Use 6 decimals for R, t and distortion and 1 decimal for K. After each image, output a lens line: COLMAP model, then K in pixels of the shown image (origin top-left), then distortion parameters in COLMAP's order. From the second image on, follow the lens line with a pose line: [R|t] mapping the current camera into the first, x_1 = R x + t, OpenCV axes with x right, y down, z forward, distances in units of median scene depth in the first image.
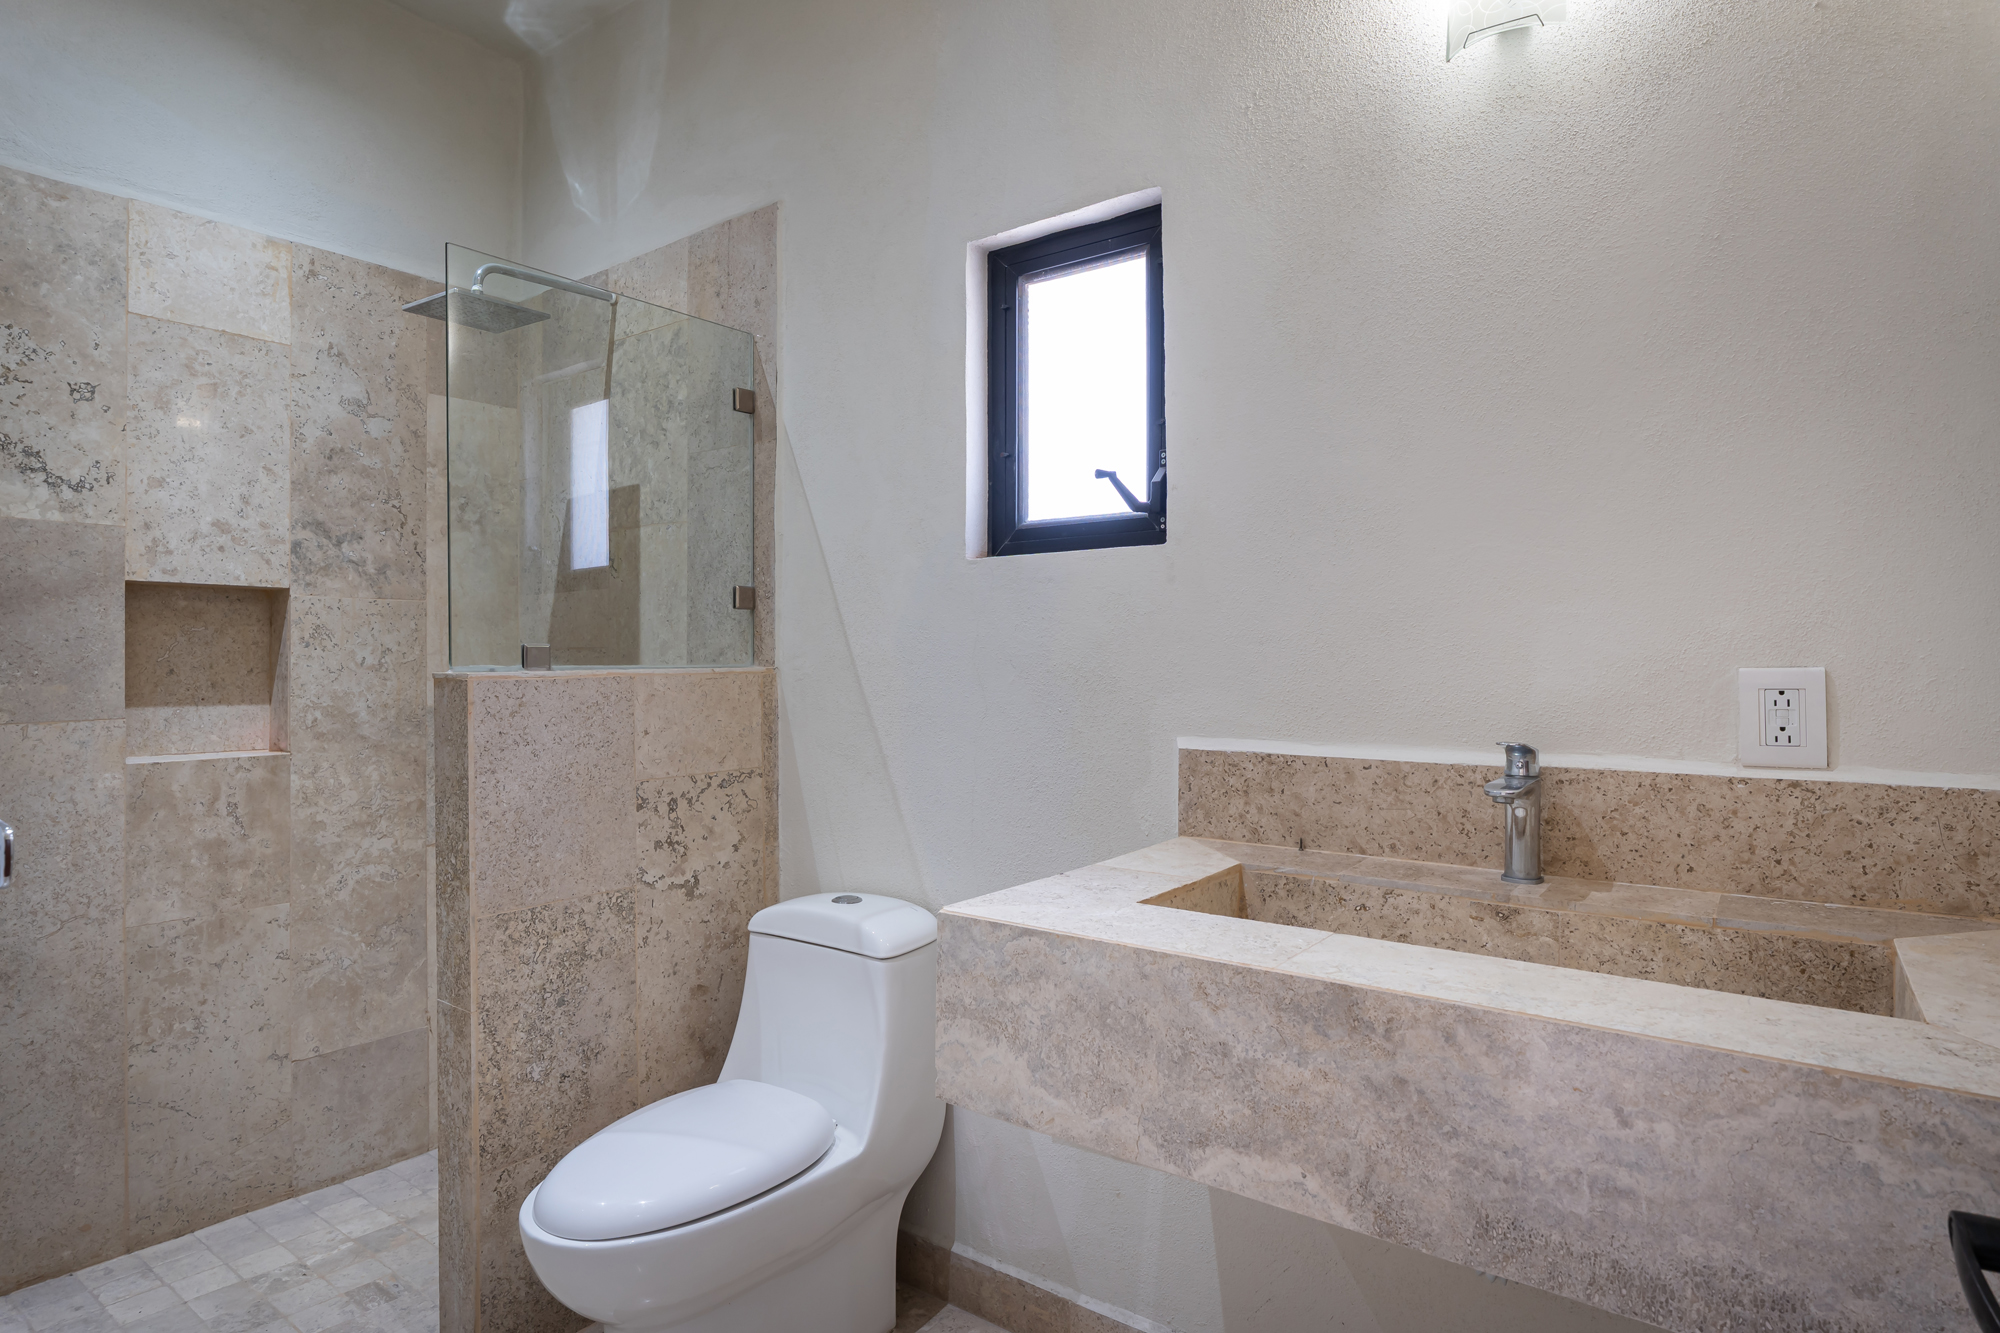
lens RADIAL K [[1055.5, 0, 1003.8], [0, 1055.5, 653.6], [0, 0, 1]] dist [-0.005954, 0.003644]
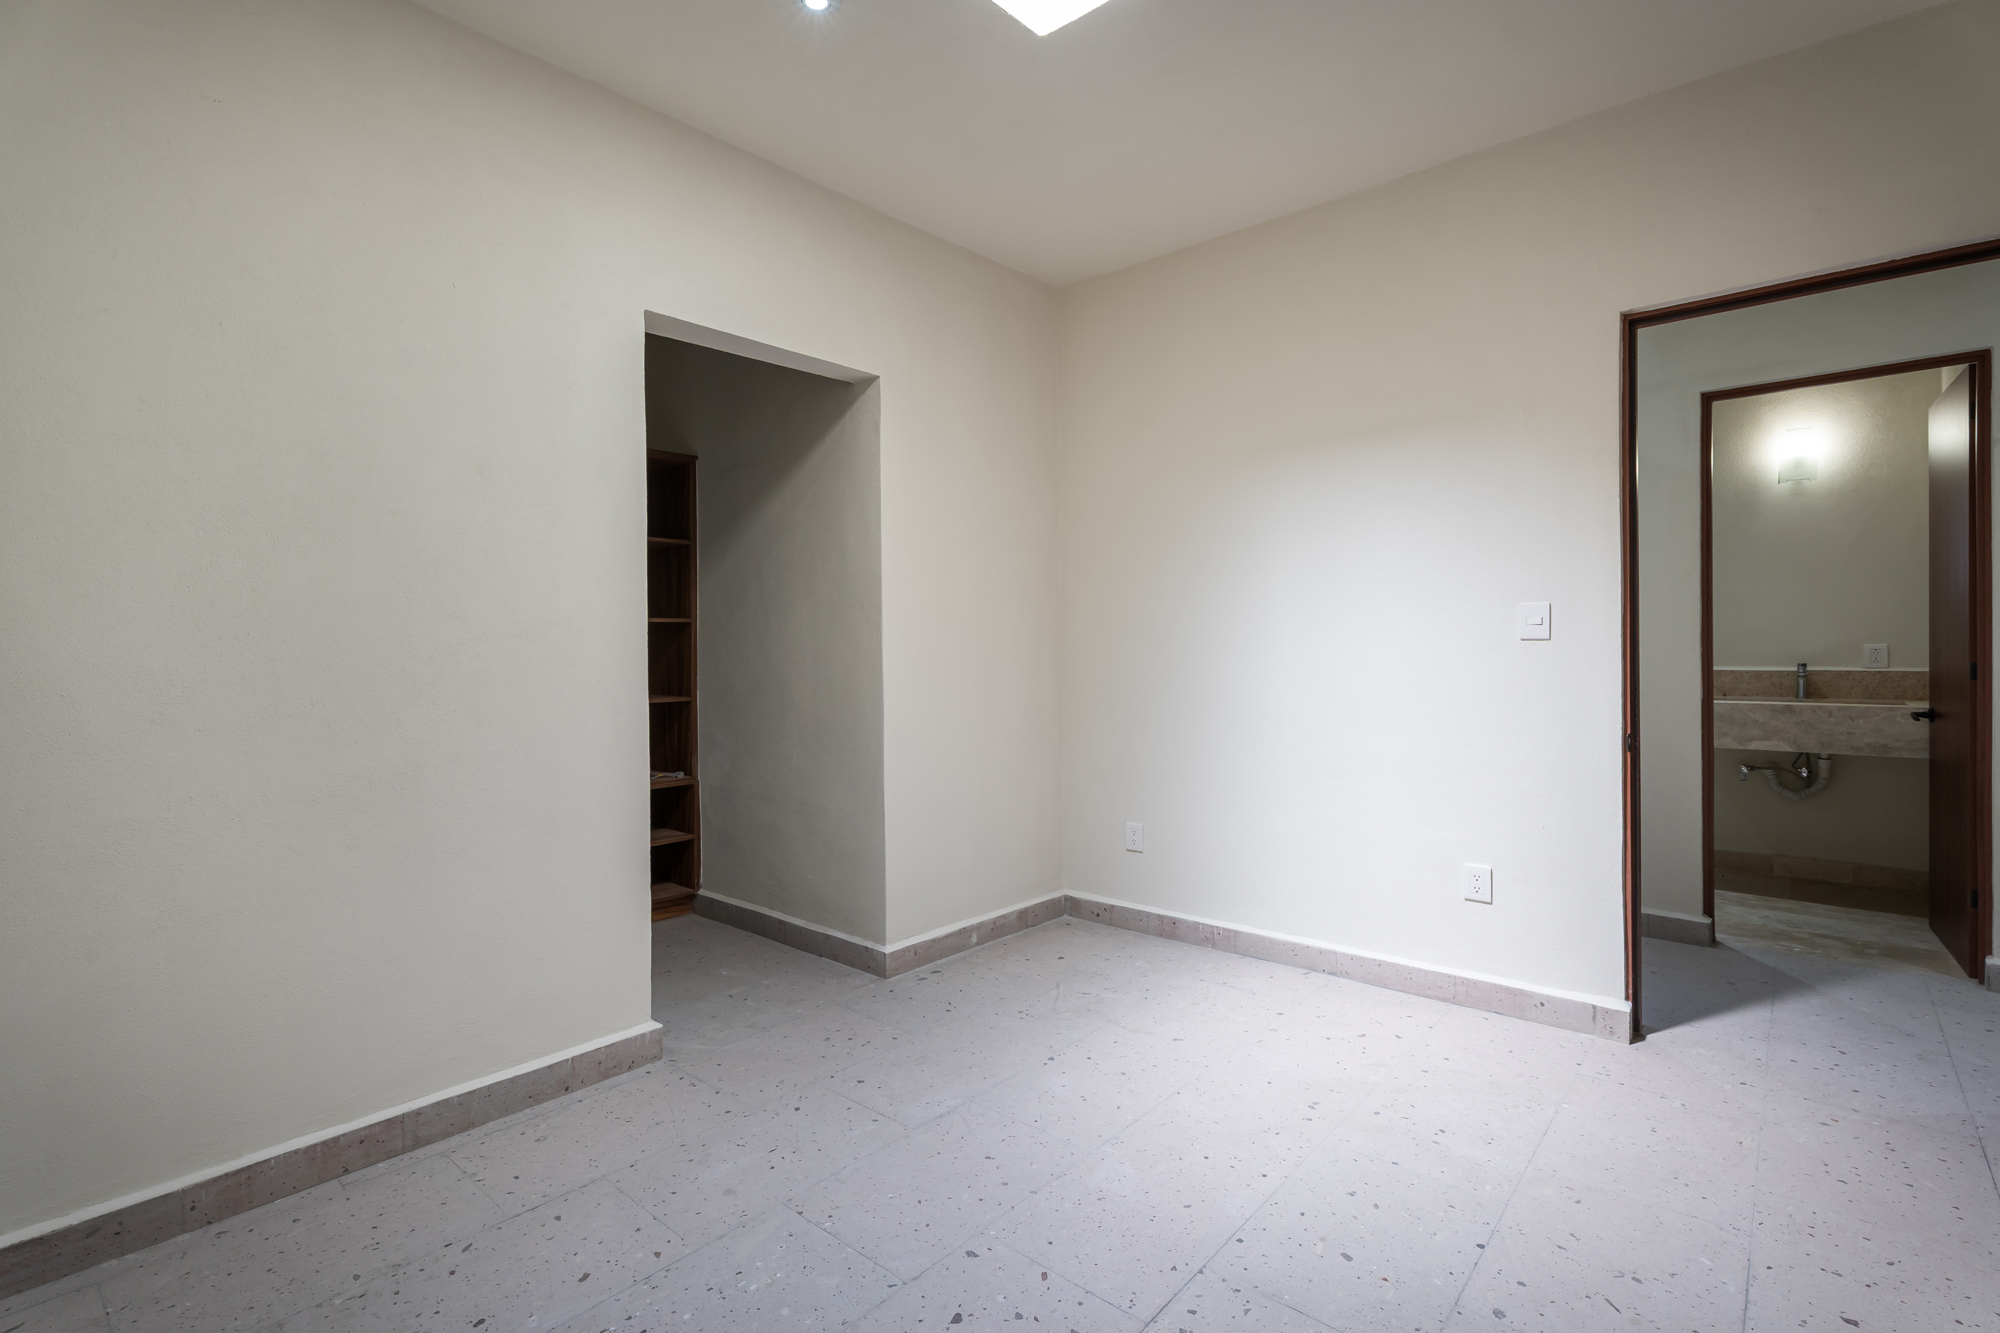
lens RADIAL K [[889.8, 0, 1011.8], [0, 889.8, 662.1], [0, 0, 1]] dist [0.004756, 0.000556]
pose [[0.995885, -0.006786, -0.090374, -2.312947], [0.008621, 0.999764, 0.019920, -0.014930], [0.090217, -0.020617, 0.995709, -2.790925]]
